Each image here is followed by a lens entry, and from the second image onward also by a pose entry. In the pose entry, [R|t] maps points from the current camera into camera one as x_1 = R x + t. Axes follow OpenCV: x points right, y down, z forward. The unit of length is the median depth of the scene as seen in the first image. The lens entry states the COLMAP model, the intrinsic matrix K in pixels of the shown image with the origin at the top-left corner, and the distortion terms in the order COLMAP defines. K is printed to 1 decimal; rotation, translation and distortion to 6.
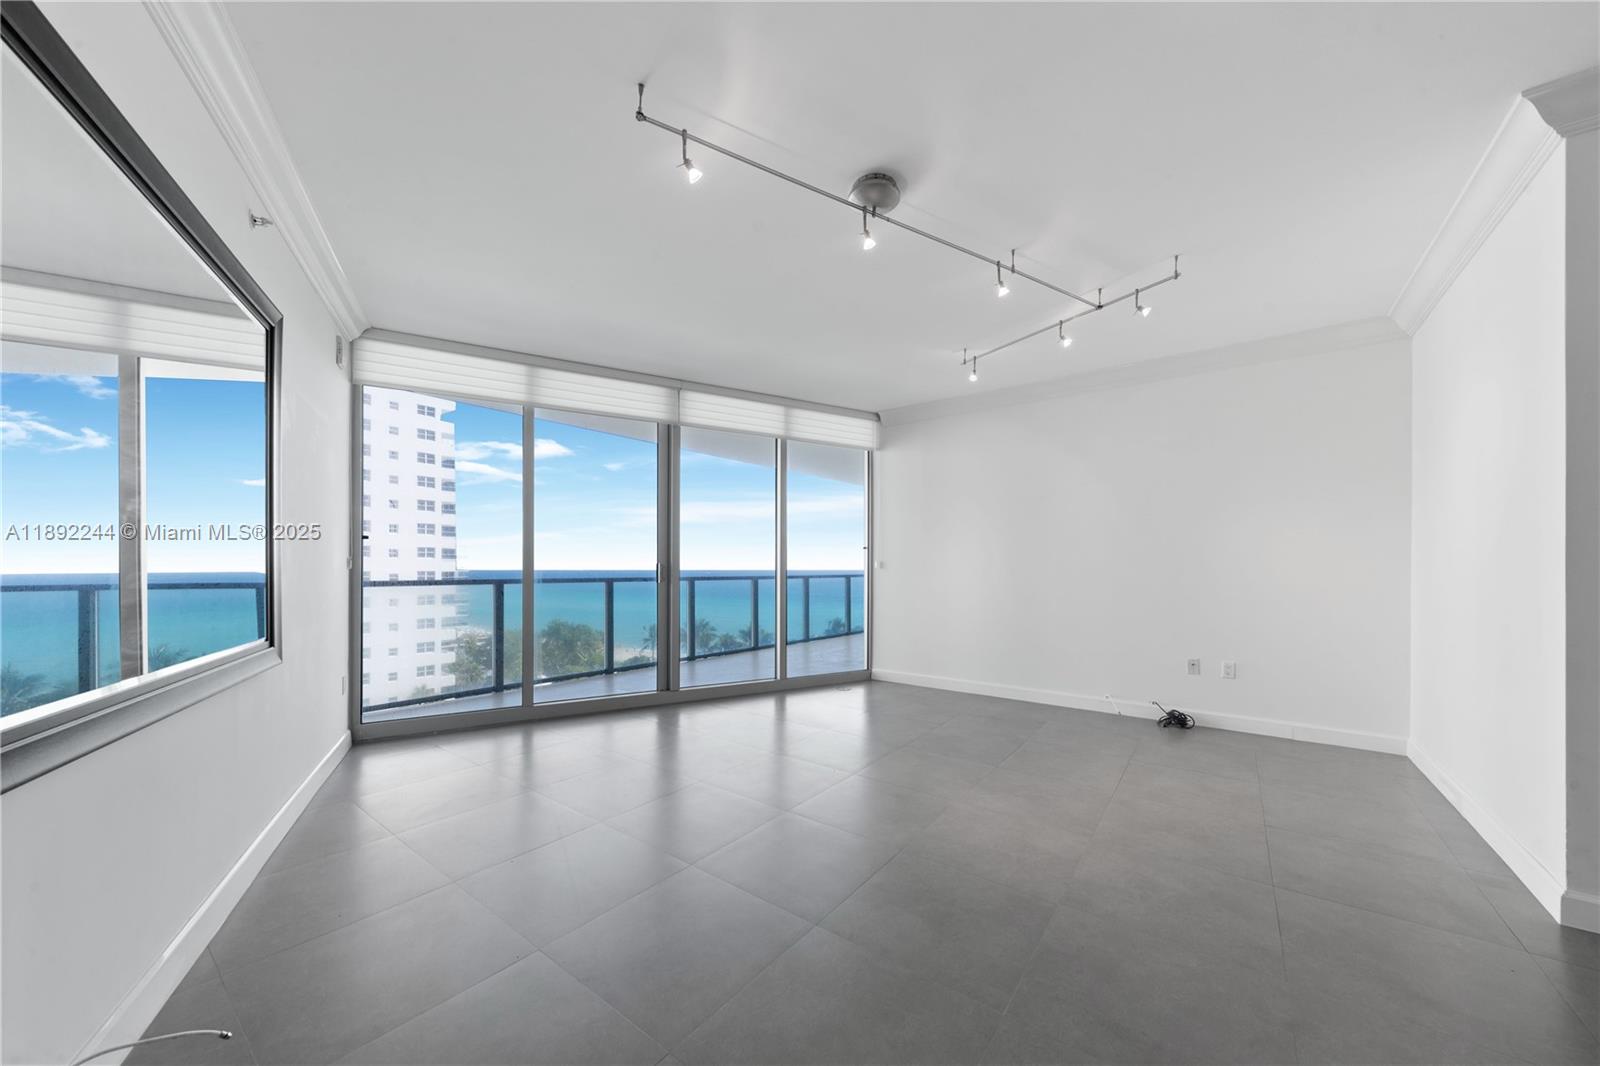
lens RADIAL K [[560.7, 0, 818.1], [0, 560.7, 570.9], [0, 0, 1]] dist [0.000457, -0.000143]
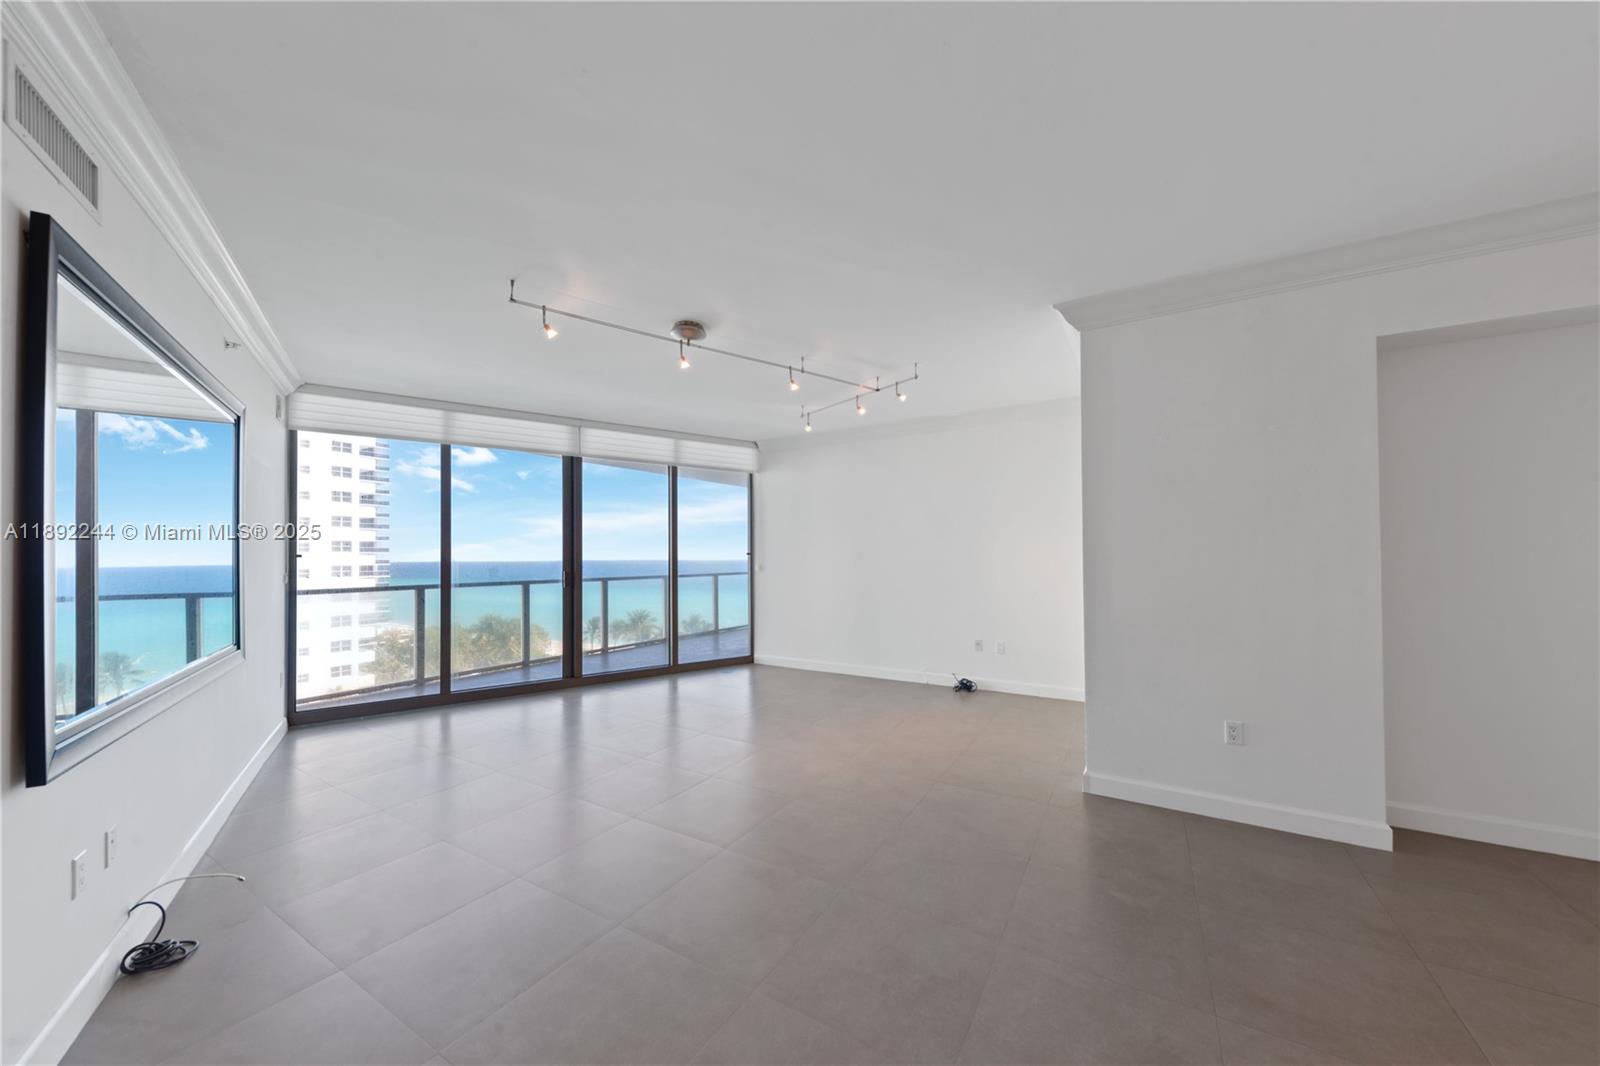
lens RADIAL K [[545.4, 0, 815.0], [0, 545.4, 555.0], [0, 0, 1]] dist [0.012491, -0.004603]
pose [[0.994733, -0.009155, 0.102090, 0.151650], [0.010195, 0.999901, -0.009669, -0.035055], [-0.101992, 0.010659, 0.994728, -0.250527]]
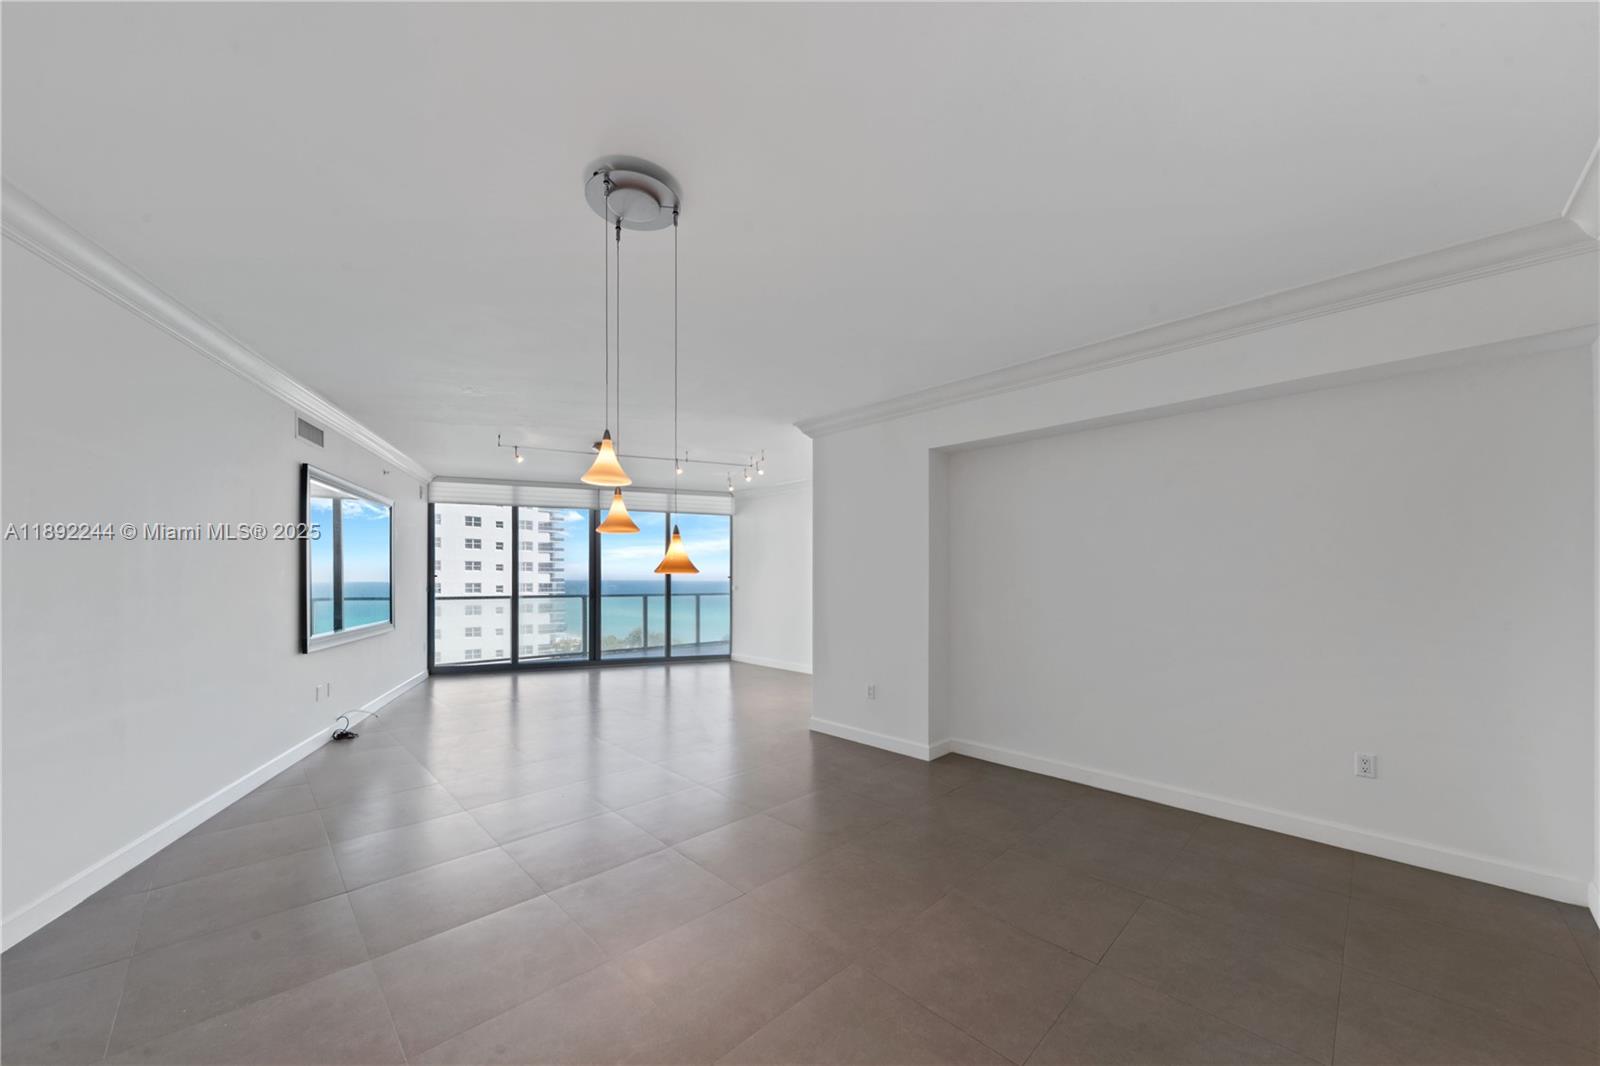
lens RADIAL K [[547.2, 0, 805.2], [0, 547.2, 587.7], [0, 0, 1]] dist [-0.002007, -0.000532]
pose [[0.989899, 0.002207, -0.141759, 0.724144], [-0.001033, 0.999965, 0.008353, -0.033506], [0.141773, -0.008122, 0.989866, -0.700432]]
